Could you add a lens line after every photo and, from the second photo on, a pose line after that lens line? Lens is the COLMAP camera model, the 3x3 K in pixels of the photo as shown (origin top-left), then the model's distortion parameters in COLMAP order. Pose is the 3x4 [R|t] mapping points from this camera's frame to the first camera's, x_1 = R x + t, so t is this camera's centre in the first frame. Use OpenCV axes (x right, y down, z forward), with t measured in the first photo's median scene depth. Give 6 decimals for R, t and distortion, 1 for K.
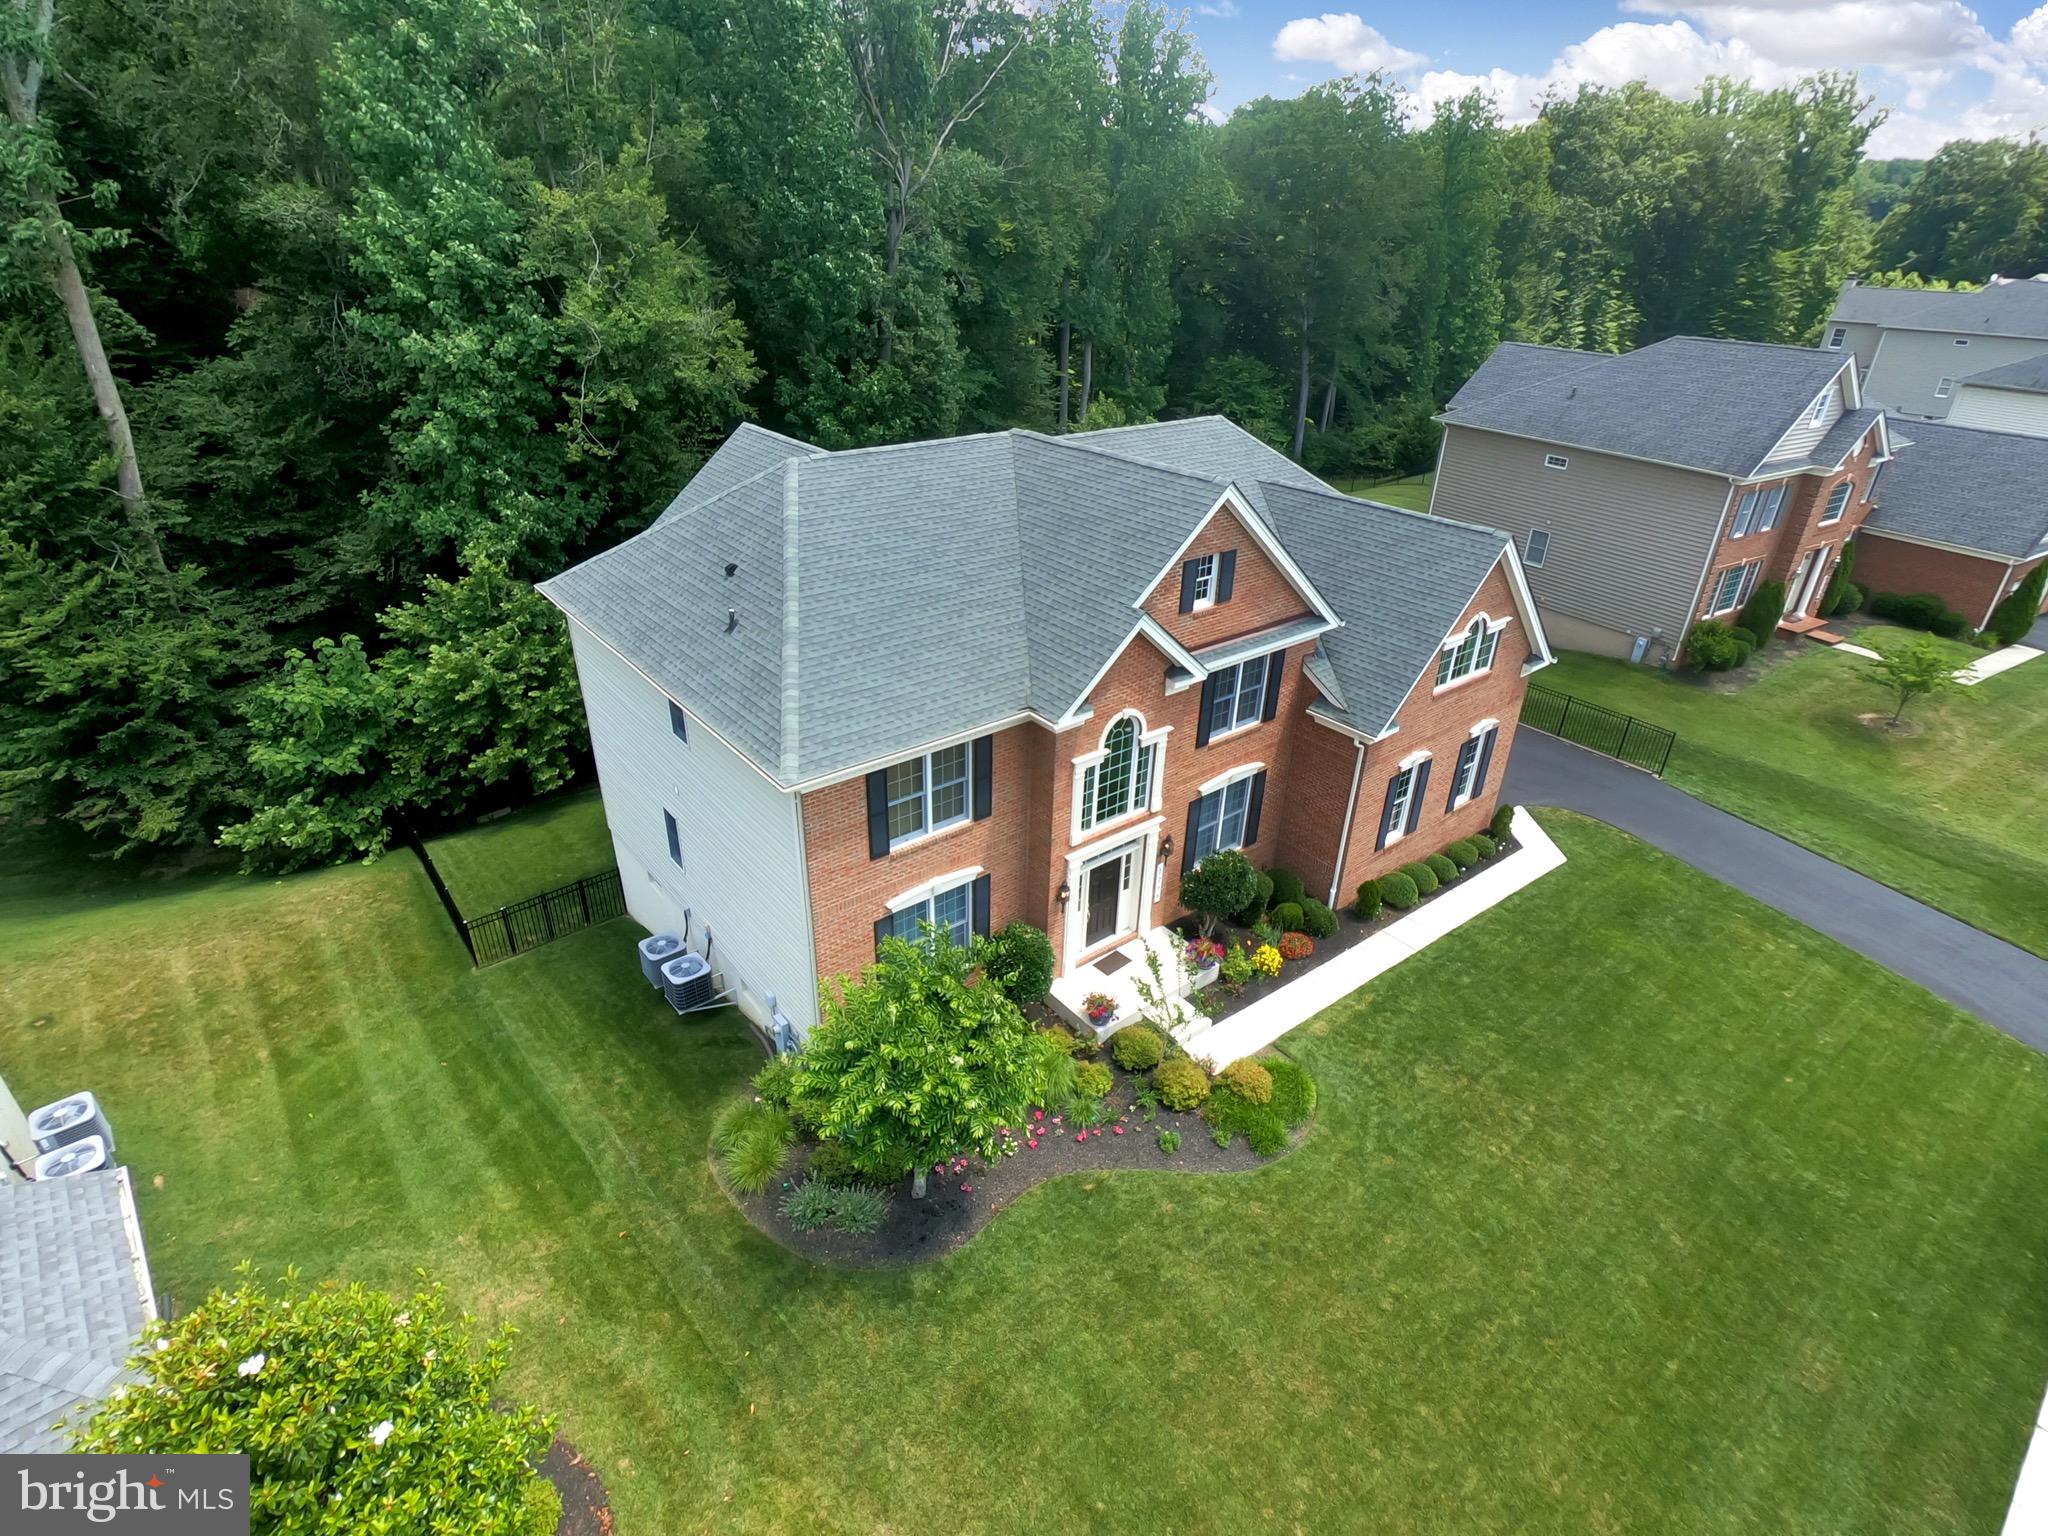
lens RADIAL K [[1034.8, 0, 1024.0], [0, 1034.8, 768.0], [0, 0, 1]] dist [-0.009766, 0.006757]
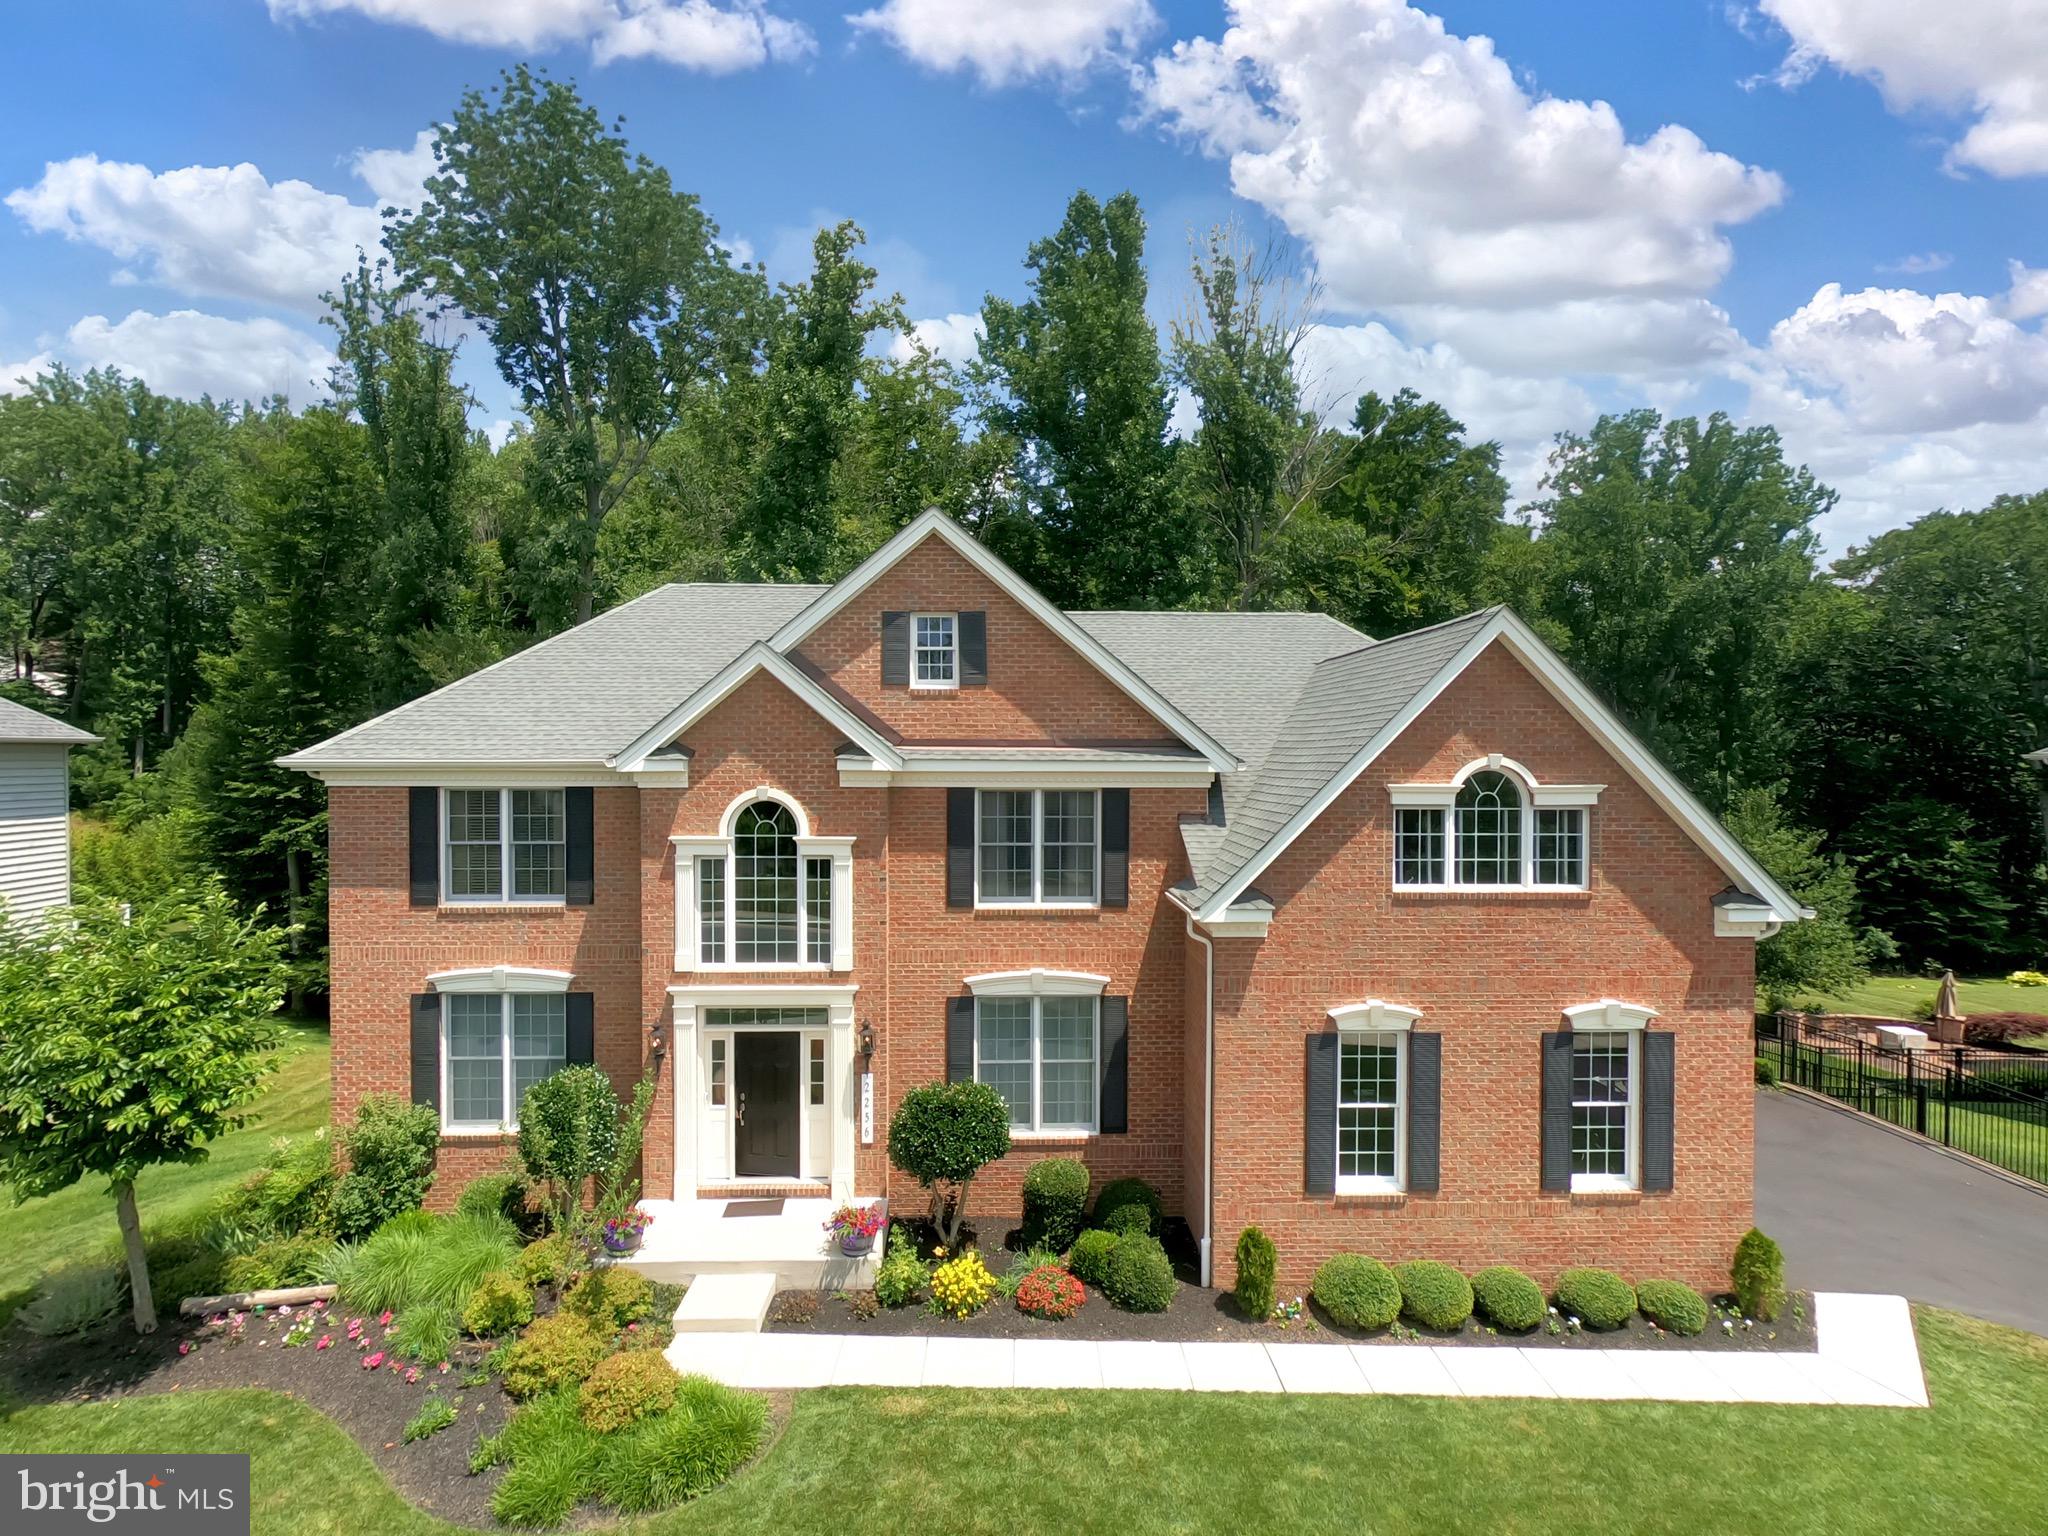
lens RADIAL K [[1034.8, 0, 1024.0], [0, 1034.8, 768.0], [0, 0, 1]] dist [-0.009766, 0.006757]
pose [[0.801809, -0.012303, -0.597453, 0.630189], [-0.264011, 0.889630, -0.372635, 0.143980], [0.536097, 0.456516, 0.710065, 0.521088]]
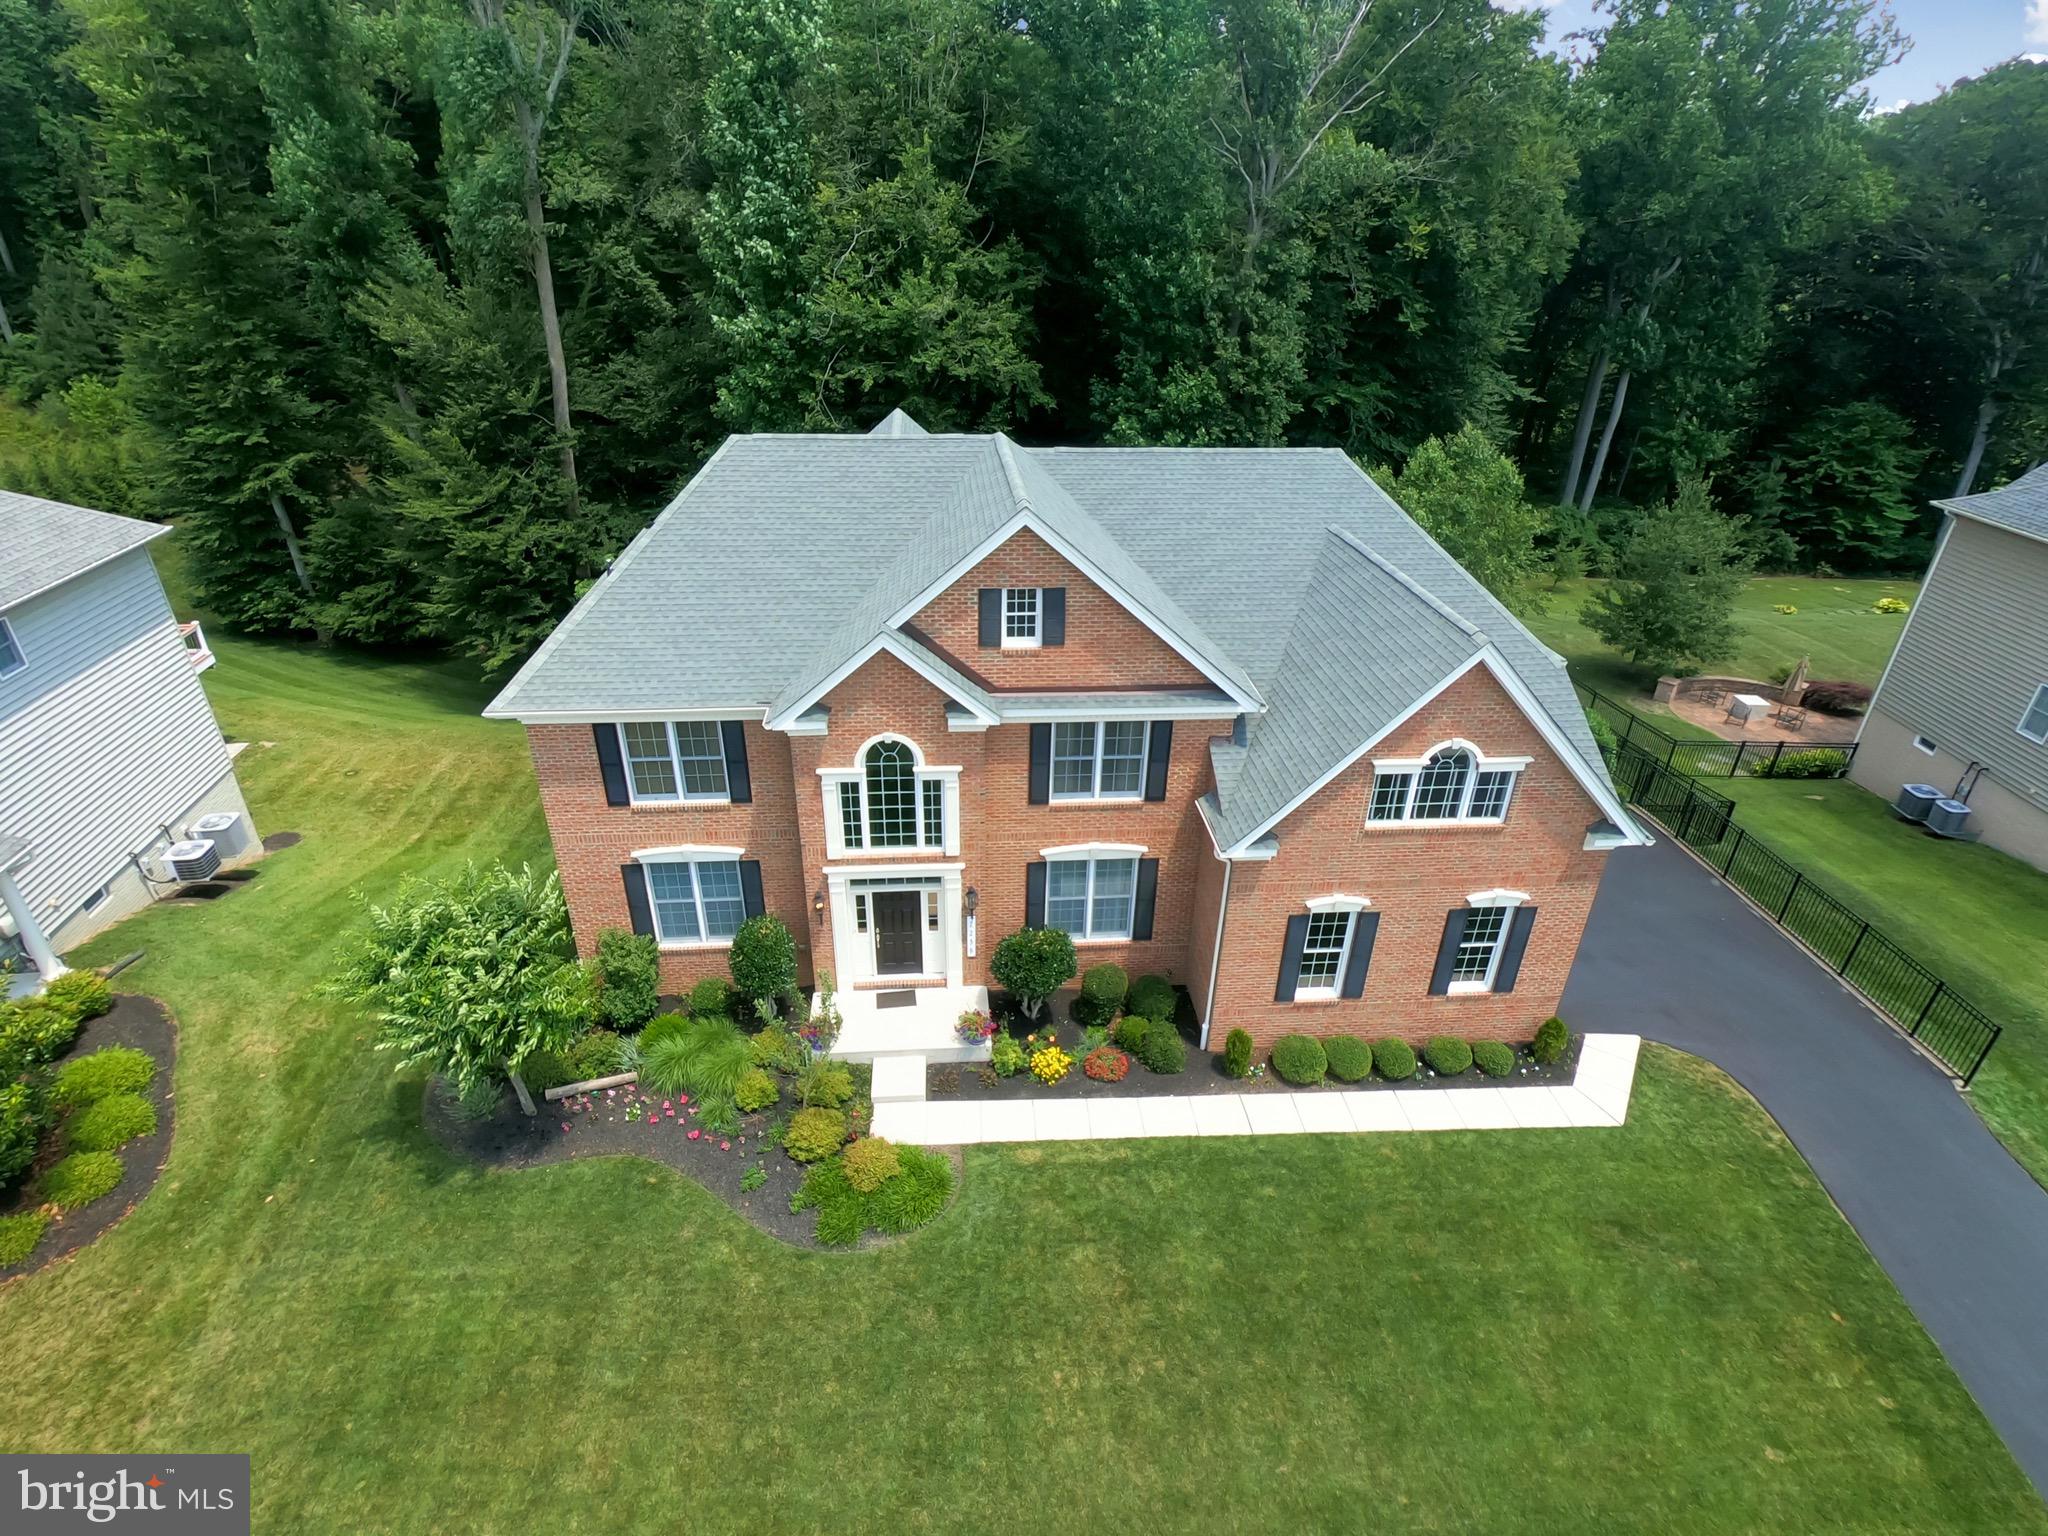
lens RADIAL K [[1034.8, 0, 1024.0], [0, 1034.8, 768.0], [0, 0, 1]] dist [-0.009766, 0.006757]
pose [[0.832382, 0.255901, -0.491583, 0.609483], [-0.259186, 0.963781, 0.062838, -0.106657], [0.489859, 0.075107, 0.868560, 0.231871]]
